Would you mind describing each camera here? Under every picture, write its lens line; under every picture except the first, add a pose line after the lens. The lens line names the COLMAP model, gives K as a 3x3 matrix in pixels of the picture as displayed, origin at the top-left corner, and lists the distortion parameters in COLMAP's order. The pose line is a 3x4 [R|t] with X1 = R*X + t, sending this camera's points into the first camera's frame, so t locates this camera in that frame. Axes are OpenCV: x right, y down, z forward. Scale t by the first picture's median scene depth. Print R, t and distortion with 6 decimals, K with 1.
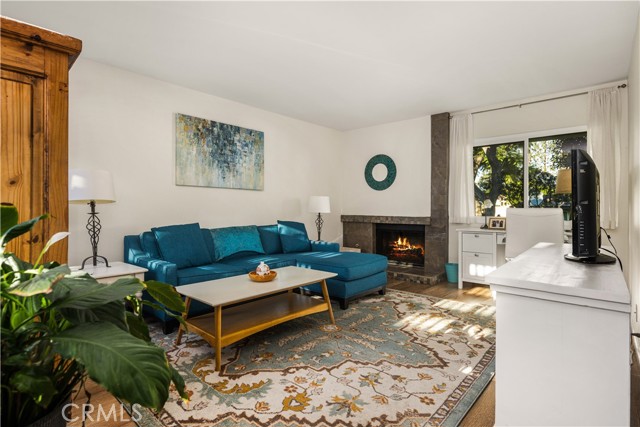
lens RADIAL K [[326.2, 0, 320.0], [0, 326.2, 213.5], [0, 0, 1]] dist [0.000412, 0.000025]
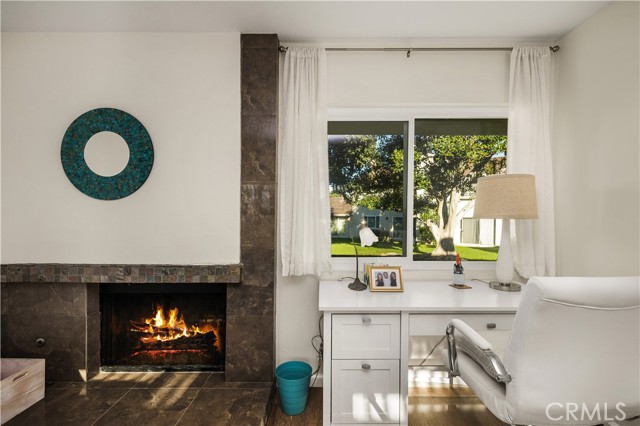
lens RADIAL K [[291.3, 0, 320.0], [0, 291.3, 213.0], [0, 0, 1]] dist [-0.001830, -0.000185]
pose [[0.746293, -0.000814, 0.665617, 0.183143], [0.008955, 0.999921, -0.008818, -0.064067], [-0.665557, 0.012542, 0.746242, 0.737409]]
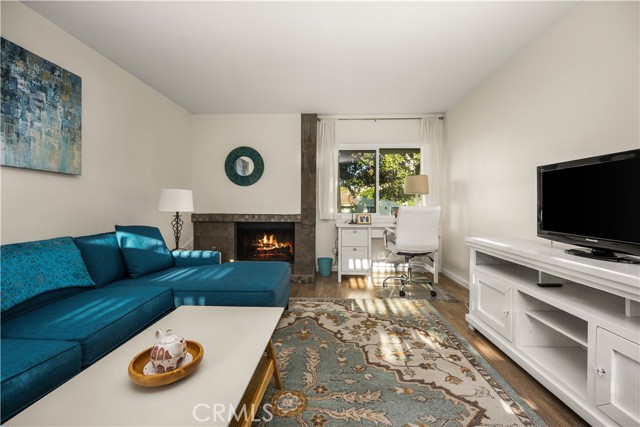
lens RADIAL K [[261.5, 0, 320.5], [0, 261.5, 206.8], [0, 0, 1]] dist [-0.000135, -0.000007]
pose [[0.766032, -0.003426, 0.642794, -0.159626], [0.008549, 0.999952, -0.004858, -0.009359], [-0.642746, 0.009217, 0.766024, 0.394430]]
